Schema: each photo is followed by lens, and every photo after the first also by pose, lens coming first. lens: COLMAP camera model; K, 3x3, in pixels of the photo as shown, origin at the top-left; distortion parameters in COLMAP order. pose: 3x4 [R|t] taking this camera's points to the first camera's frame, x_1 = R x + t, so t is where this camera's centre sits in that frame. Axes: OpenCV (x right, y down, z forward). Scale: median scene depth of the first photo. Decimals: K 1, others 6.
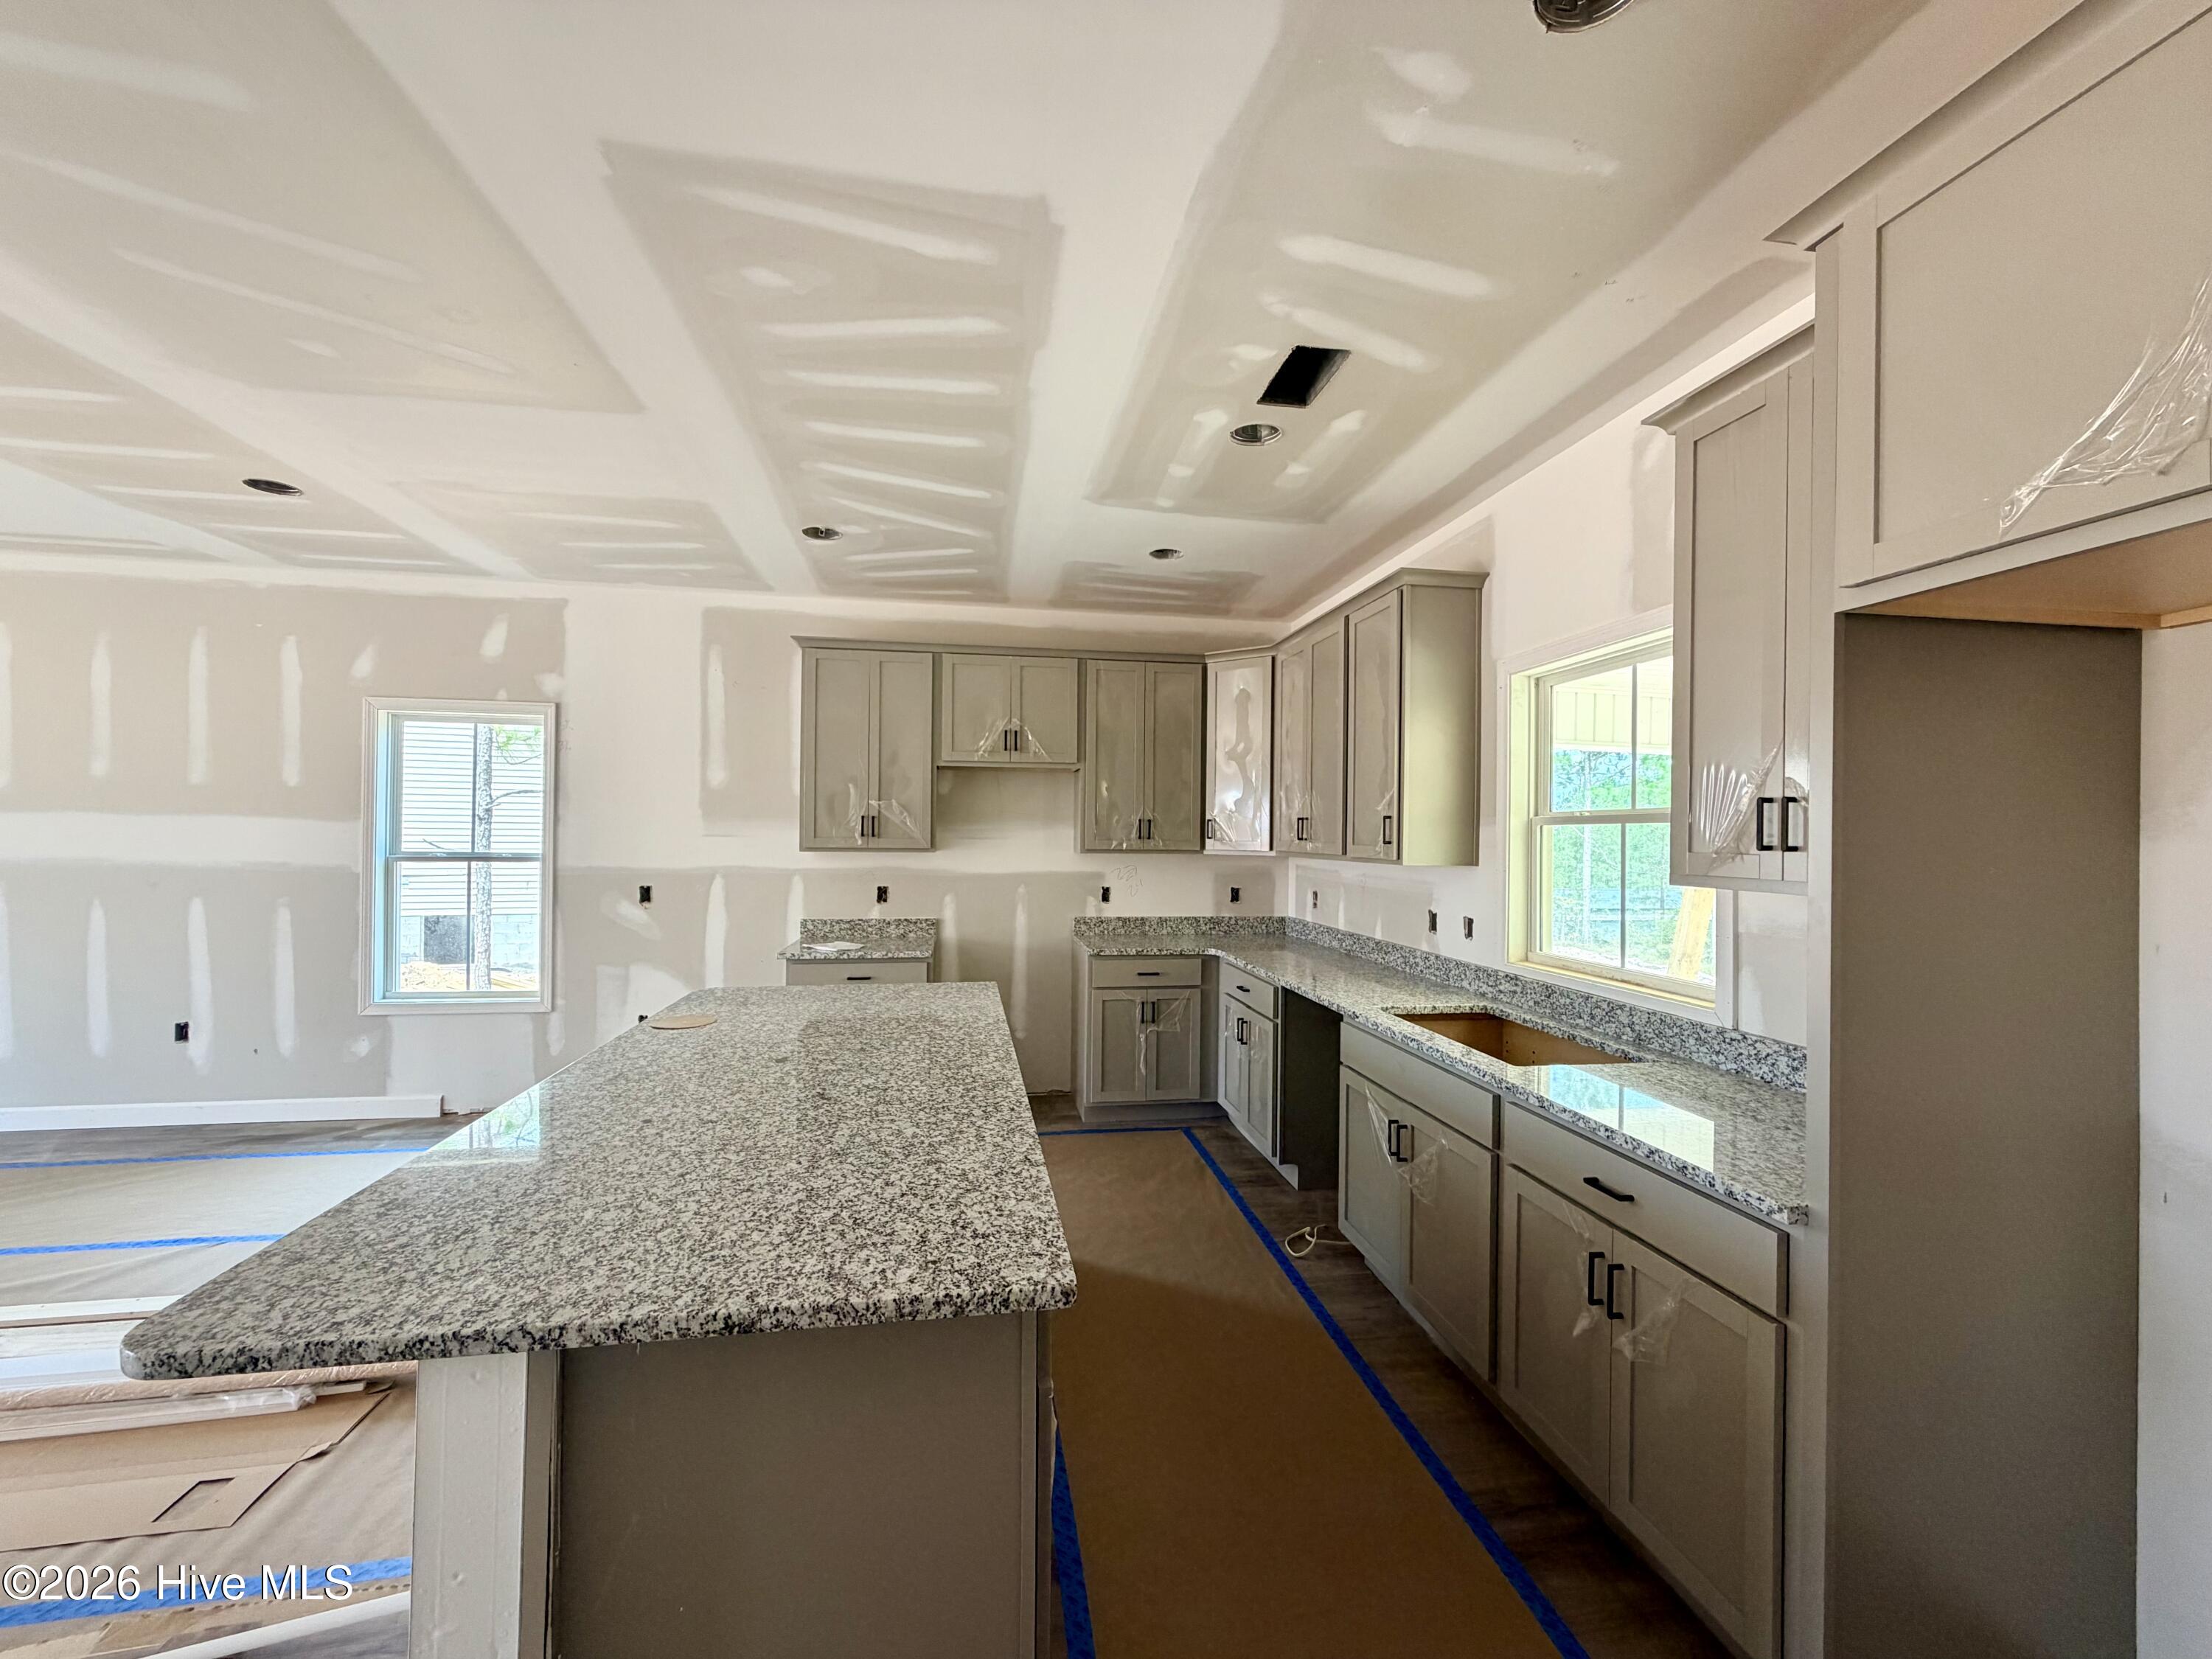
lens RADIAL K [[880.5, 0, 1098.2], [0, 880.5, 832.1], [0, 0, 1]] dist [0.000435, 0.000058]
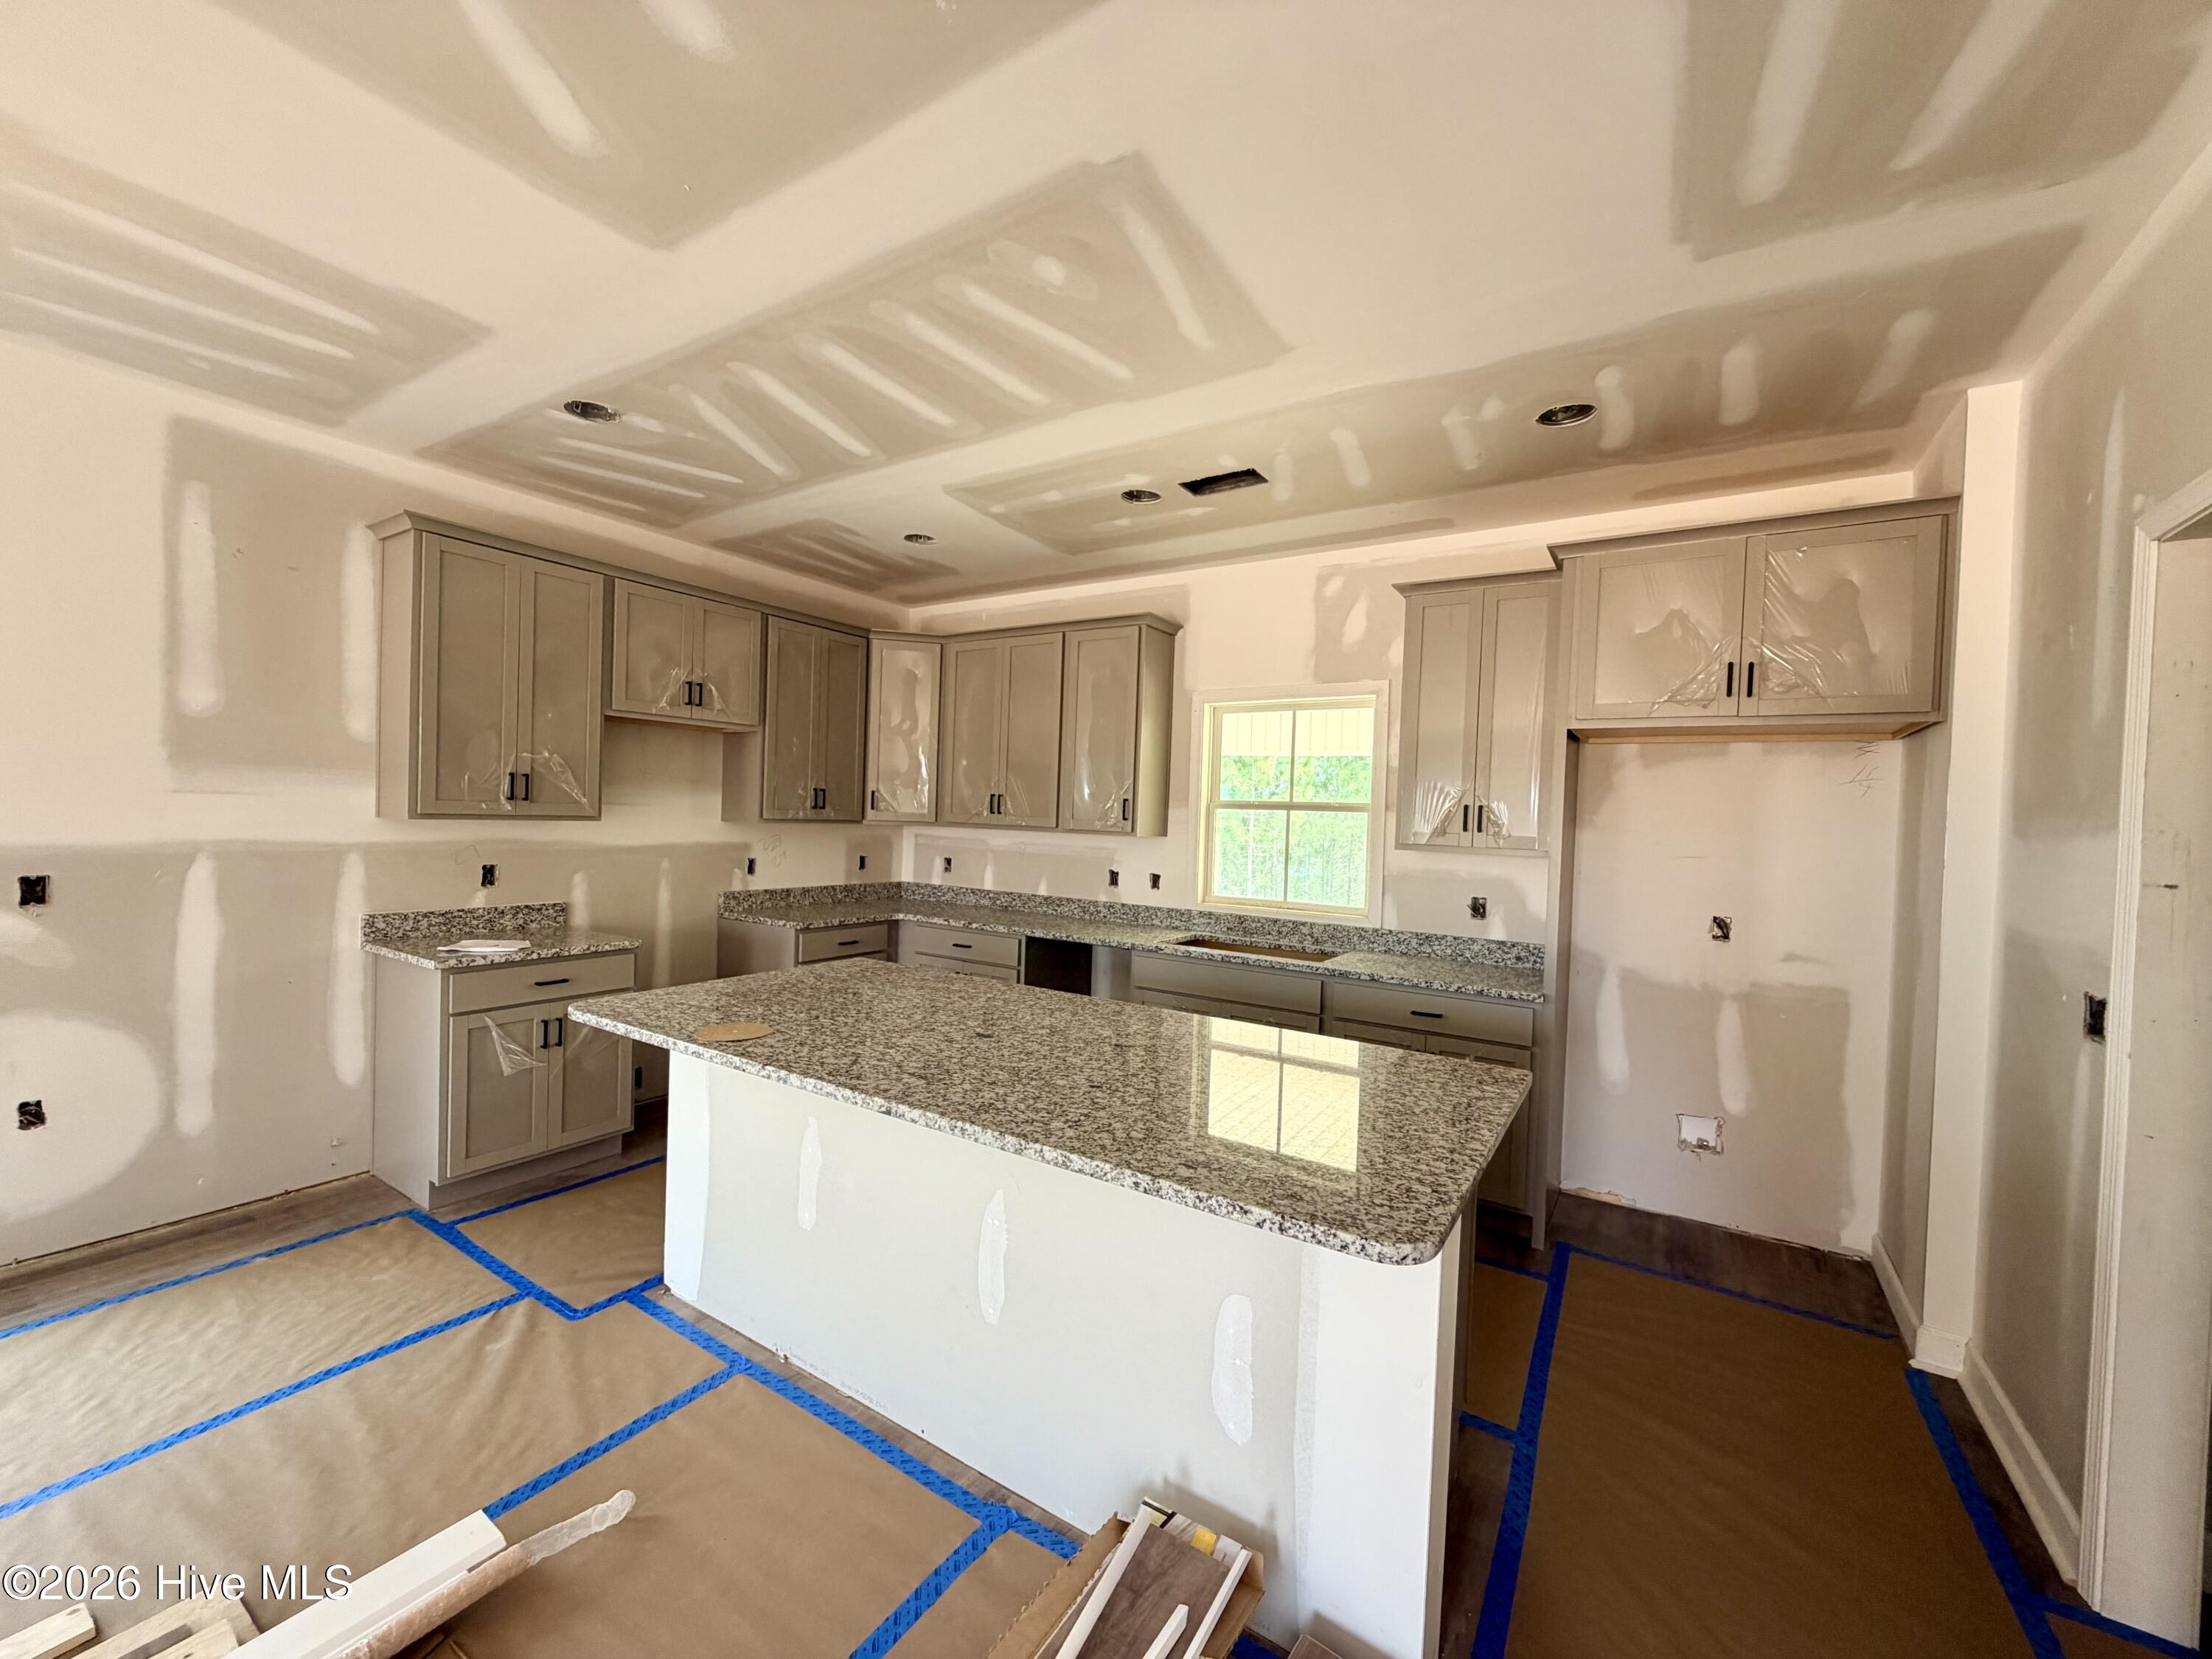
lens RADIAL K [[881.1, 0, 1103.9], [0, 881.1, 832.4], [0, 0, 1]] dist [0.001109, 0.000014]
pose [[0.669951, -0.002652, 0.742401, -0.490901], [-0.029499, 0.999109, 0.030190, -0.005061], [-0.741819, -0.042125, 0.669275, 0.108698]]
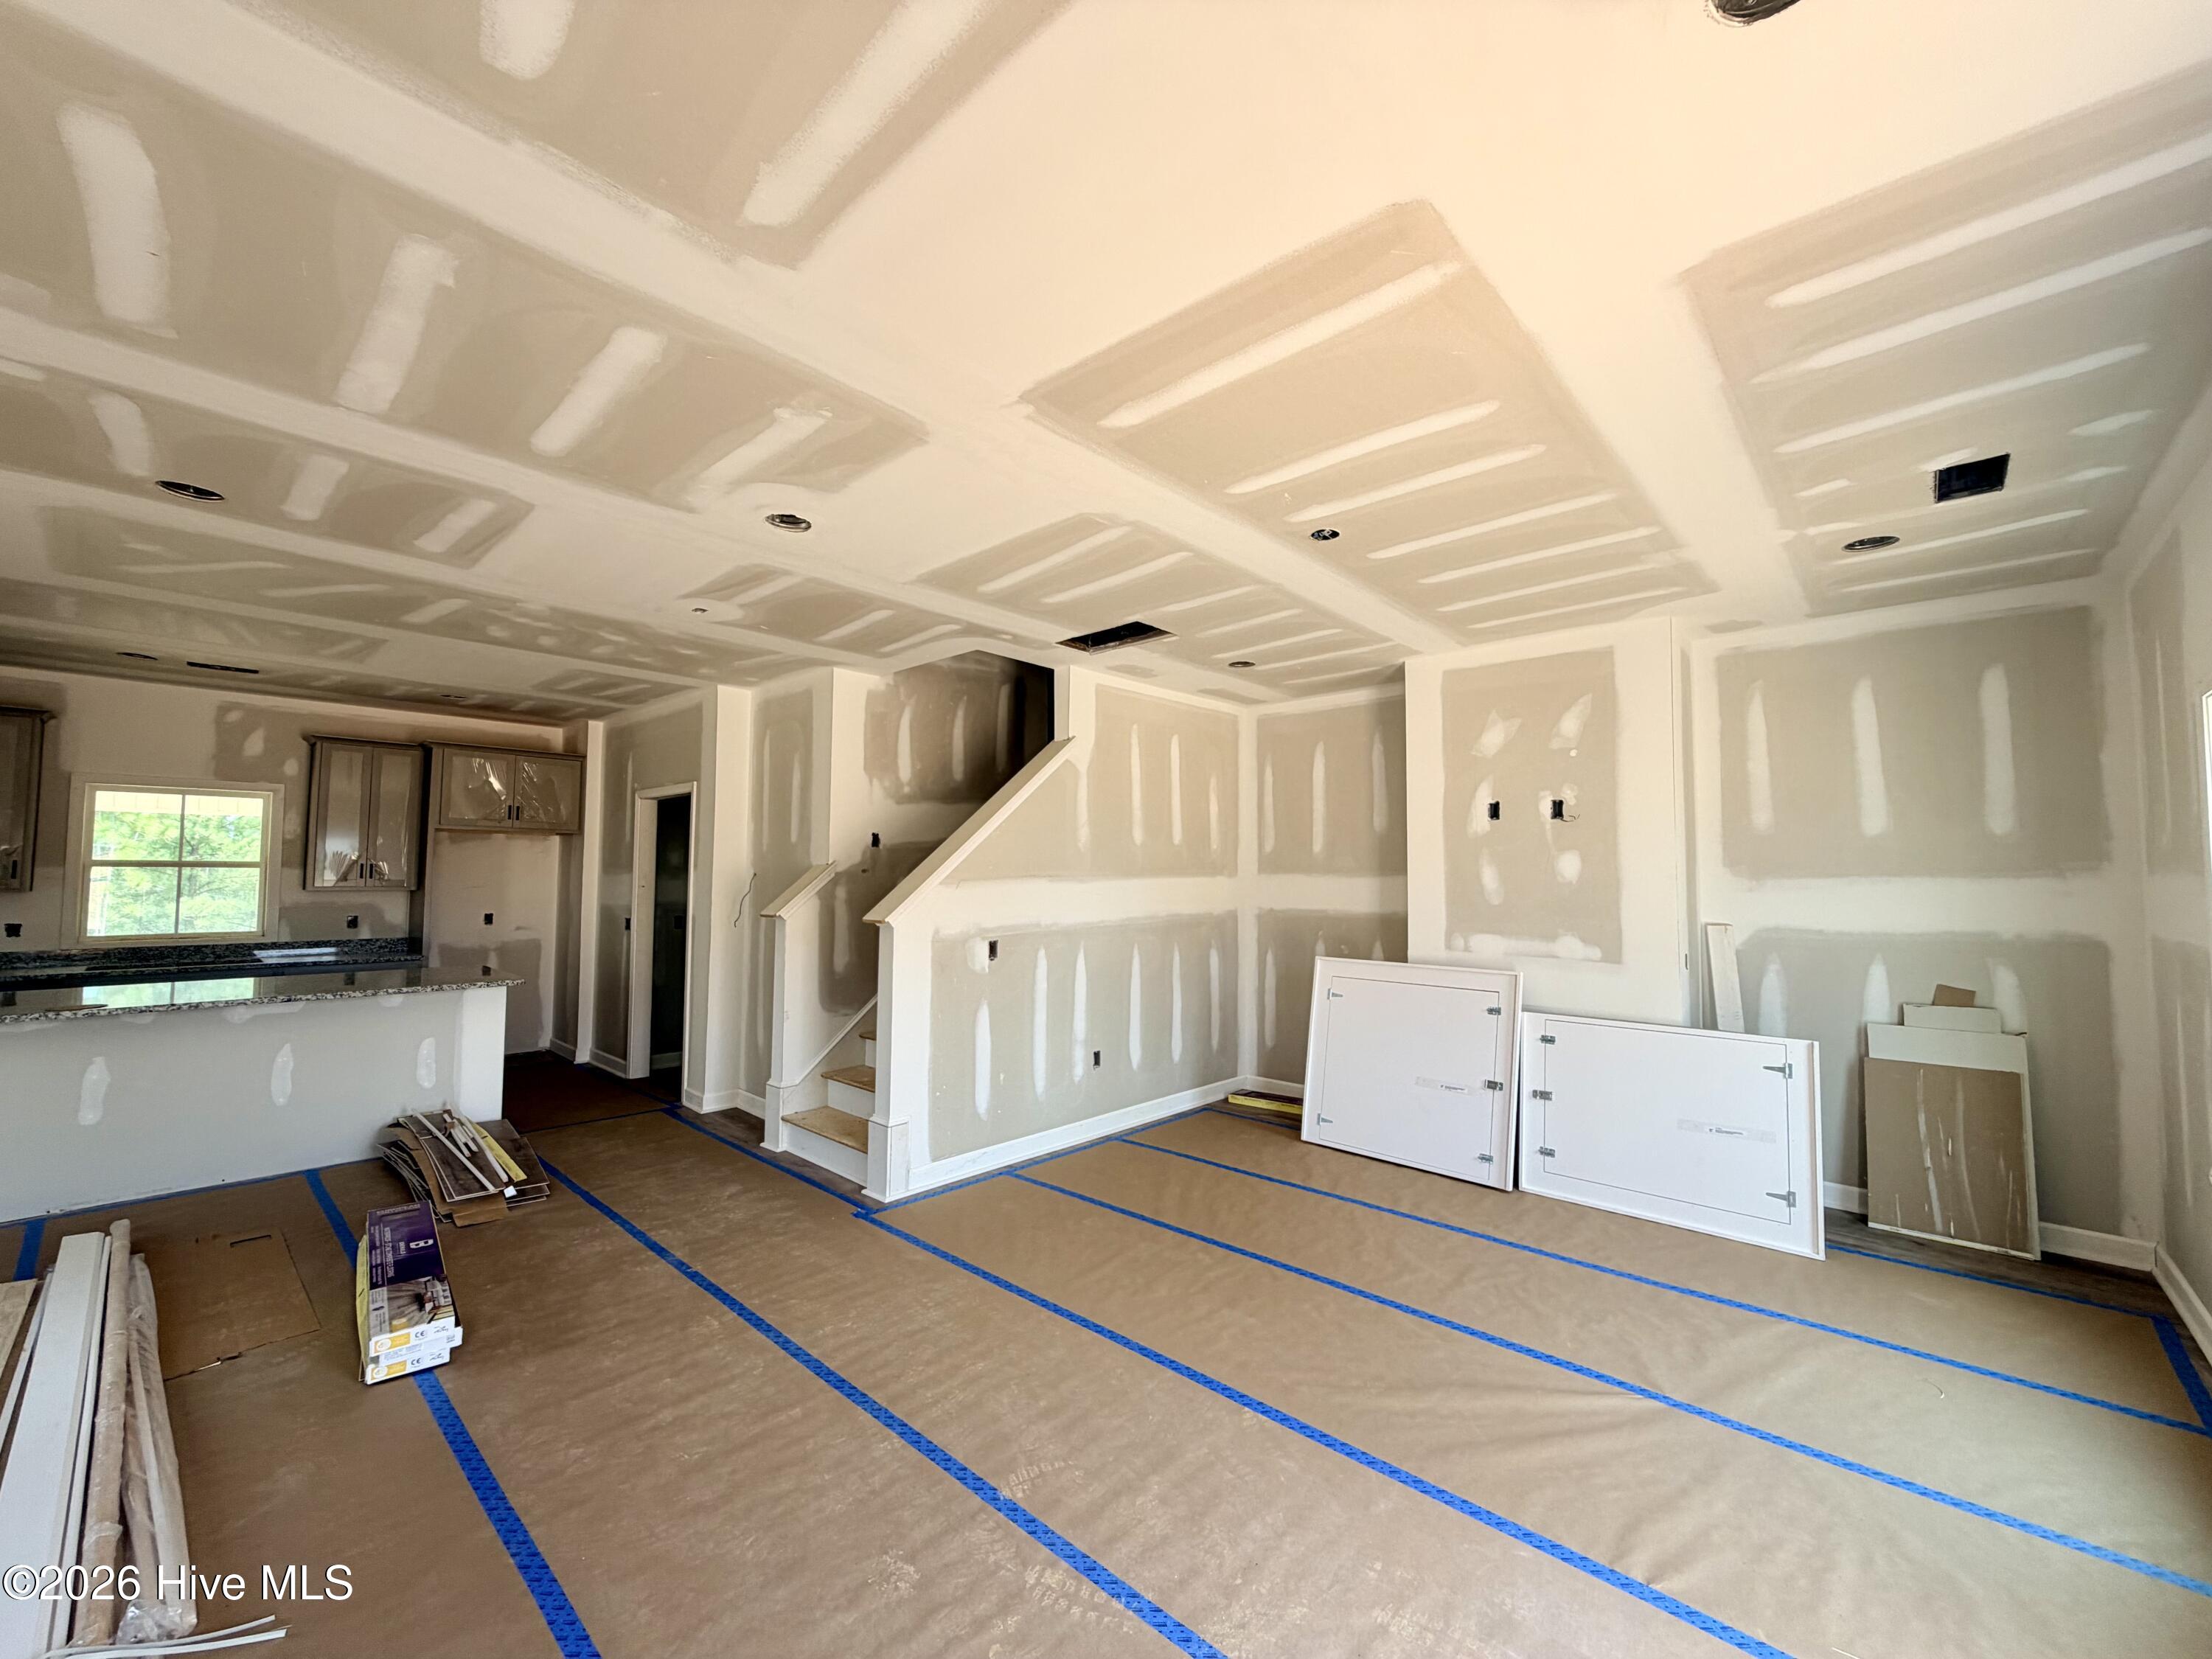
lens RADIAL K [[880.5, 0, 1098.2], [0, 880.5, 832.1], [0, 0, 1]] dist [0.000435, 0.000058]
pose [[-0.612825, 0.024374, 0.789843, -1.539170], [-0.016200, 0.998927, -0.043395, -0.023387], [-0.790053, -0.039389, -0.611772, 0.325642]]
